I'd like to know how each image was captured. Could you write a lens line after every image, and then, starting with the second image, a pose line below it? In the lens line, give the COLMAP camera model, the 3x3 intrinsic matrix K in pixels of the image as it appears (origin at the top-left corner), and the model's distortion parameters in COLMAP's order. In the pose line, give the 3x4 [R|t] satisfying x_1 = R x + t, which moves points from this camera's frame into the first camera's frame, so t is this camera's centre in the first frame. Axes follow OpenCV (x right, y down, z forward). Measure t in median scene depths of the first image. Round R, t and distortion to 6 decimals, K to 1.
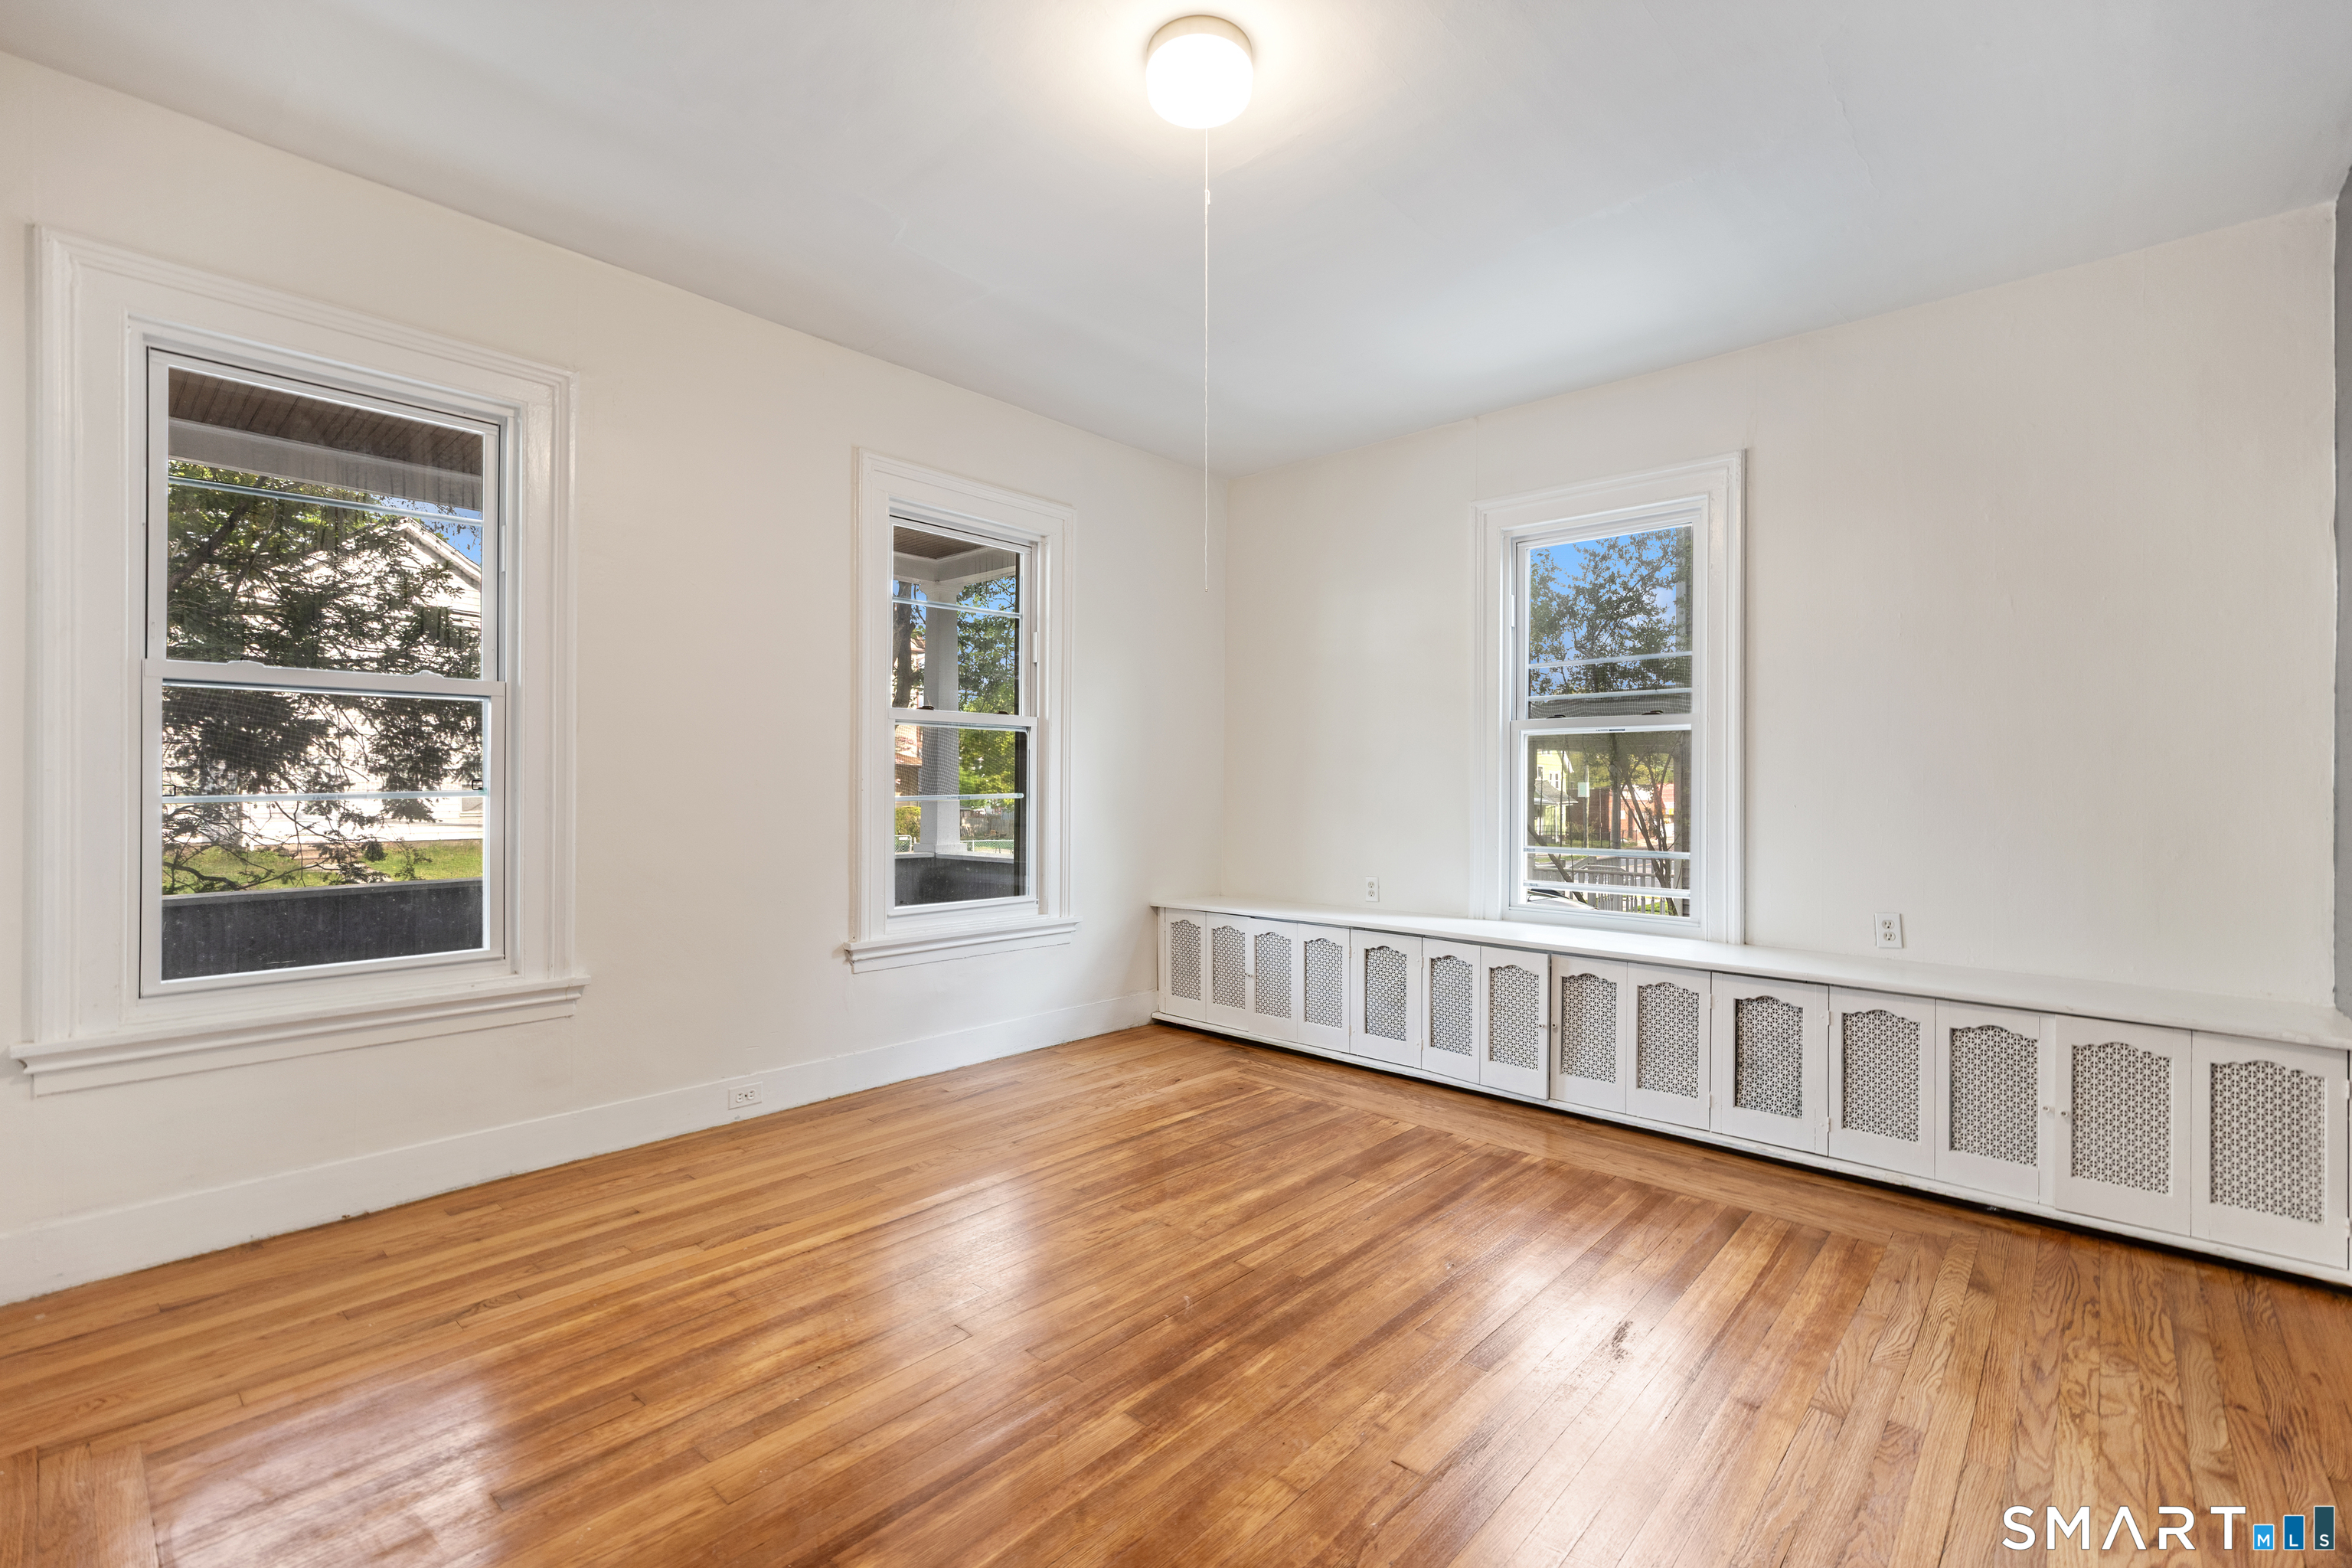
lens RADIAL K [[1044.0, 0, 1187.2], [0, 1044.0, 785.4], [0, 0, 1]] dist [-0.003544, 0.000072]
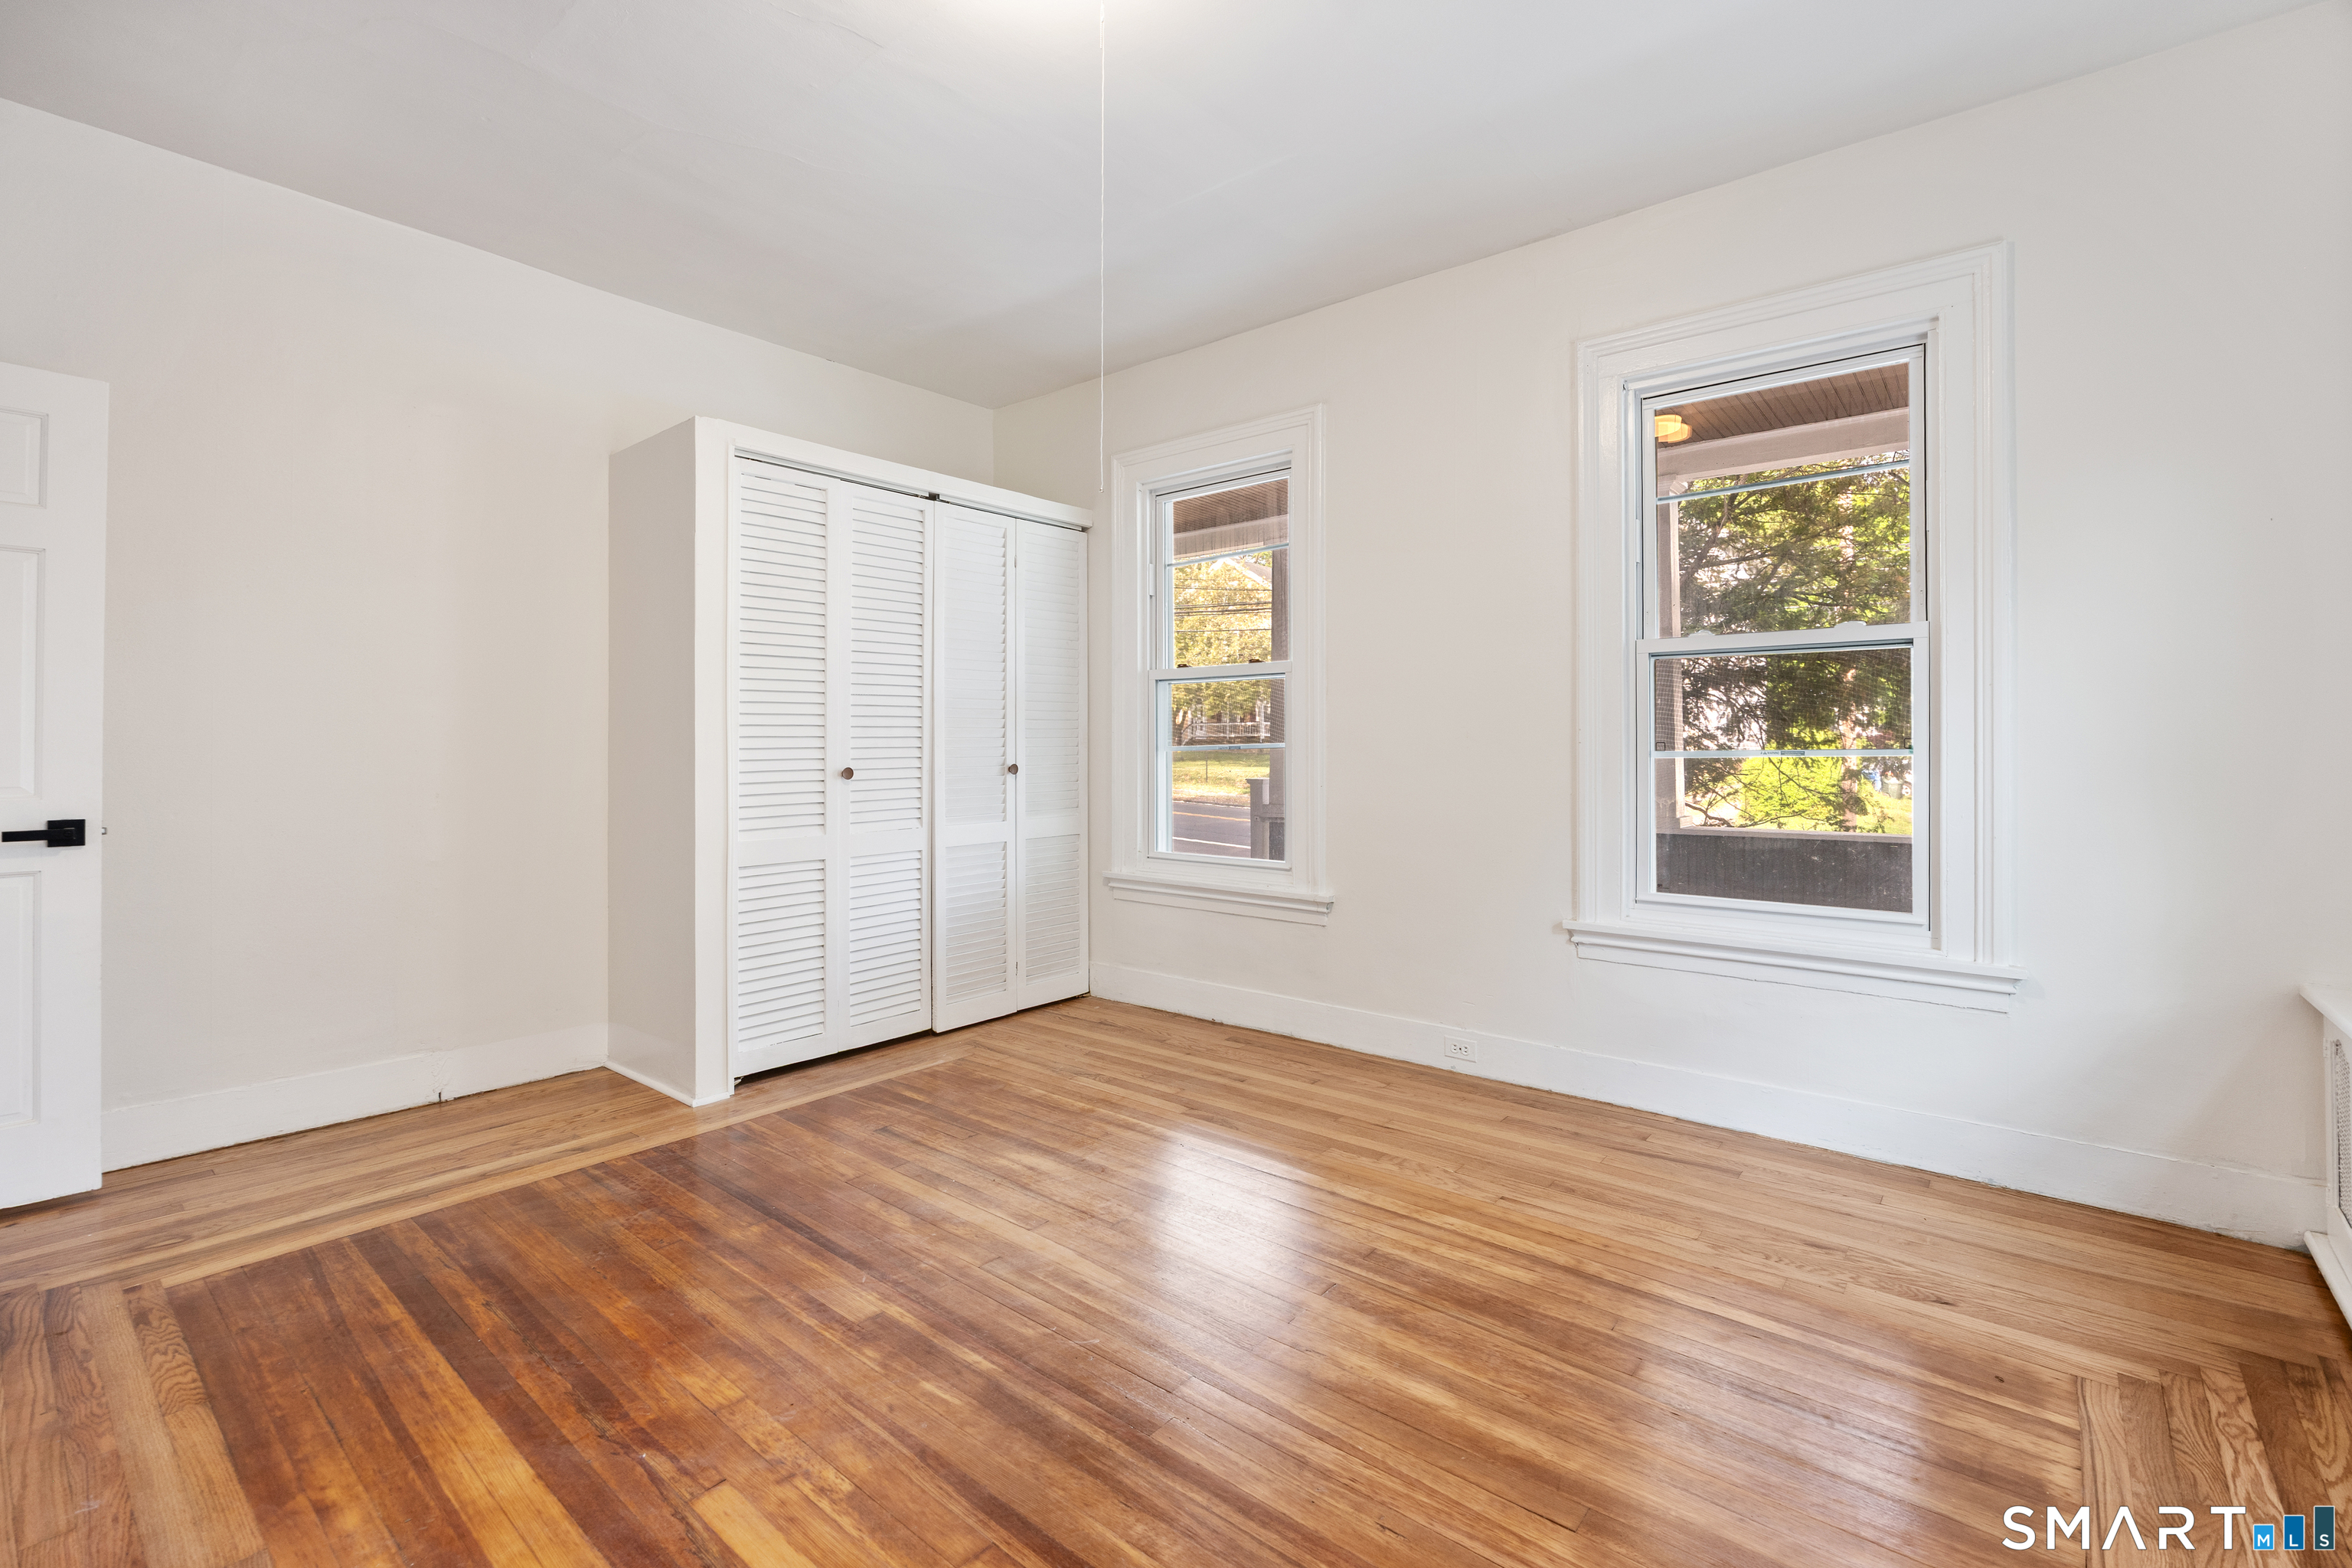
lens RADIAL K [[1042.2, 0, 1172.6], [0, 1042.2, 743.4], [0, 0, 1]] dist [-0.013719, 0.000114]
pose [[0.027210, -0.003613, -0.999623, 0.714244], [0.002258, 0.999991, -0.003553, 0.010710], [0.999627, -0.002160, 0.027218, 0.885672]]
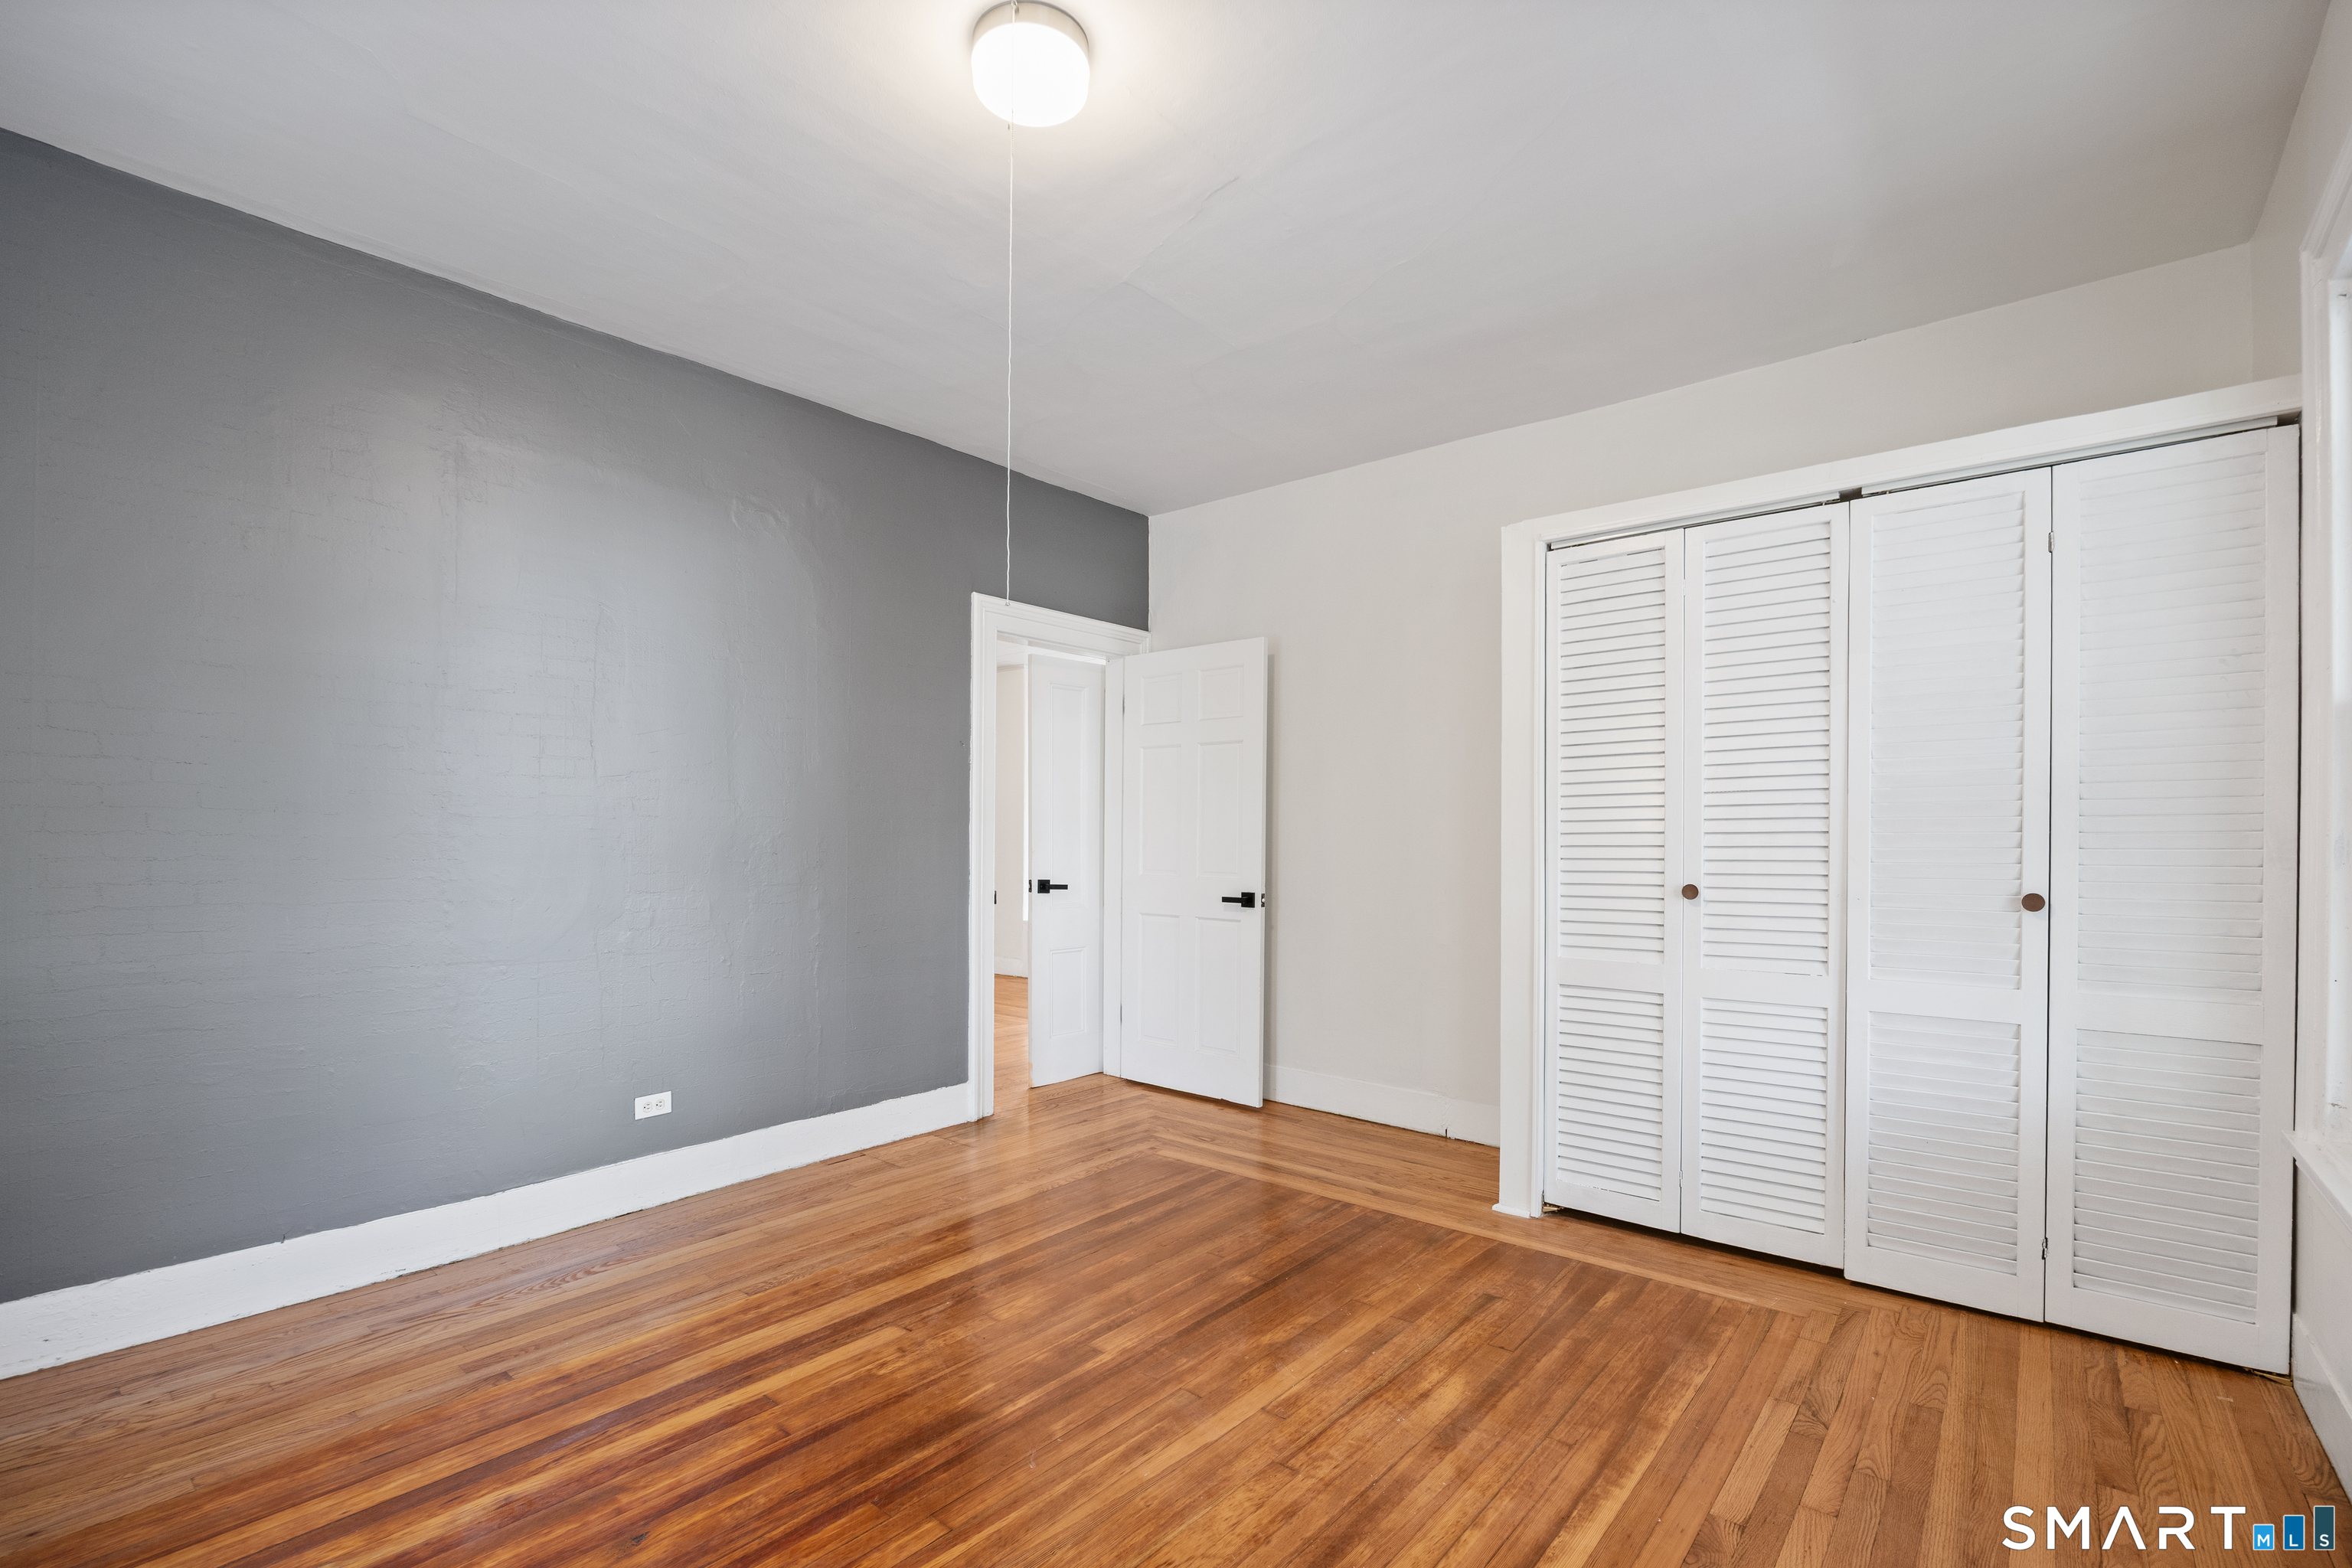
lens RADIAL K [[1031.8, 0, 1181.2], [0, 1031.8, 844.4], [0, 0, 1]] dist [-0.016369, -0.000104]
pose [[-0.999491, -0.004881, -0.031538, -0.077110], [-0.004924, 0.999987, 0.001274, -0.003555], [0.031531, 0.001429, -0.999502, 1.547370]]
